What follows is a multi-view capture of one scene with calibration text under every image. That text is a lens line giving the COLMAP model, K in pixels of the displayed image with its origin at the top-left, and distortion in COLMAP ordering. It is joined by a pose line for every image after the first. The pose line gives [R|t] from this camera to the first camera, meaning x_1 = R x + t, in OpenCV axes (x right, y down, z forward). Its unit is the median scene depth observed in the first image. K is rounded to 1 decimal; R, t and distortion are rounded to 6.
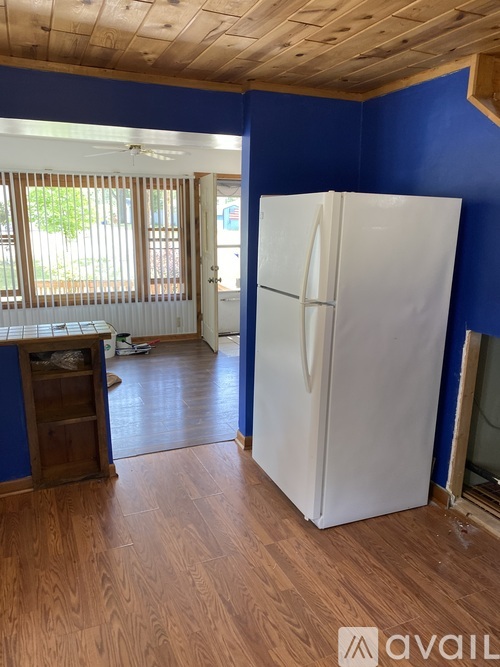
lens RADIAL K [[507.3, 0, 248.7], [0, 507.3, 337.4], [0, 0, 1]] dist [0.093216, -0.006386]
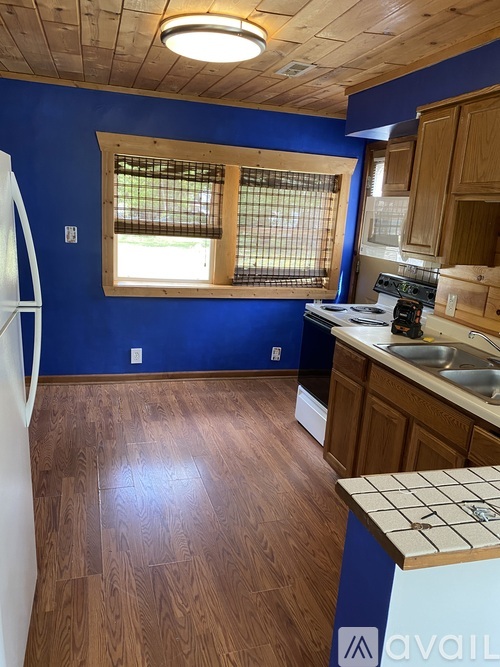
lens RADIAL K [[507.3, 0, 247.9], [0, 507.3, 334.8], [0, 0, 1]] dist [0.093216, -0.006386]
pose [[-0.991052, -0.087720, 0.100604, -0.102208], [-0.030445, 0.882413, 0.469490, -0.142848], [-0.129958, 0.462226, -0.877188, 0.591432]]
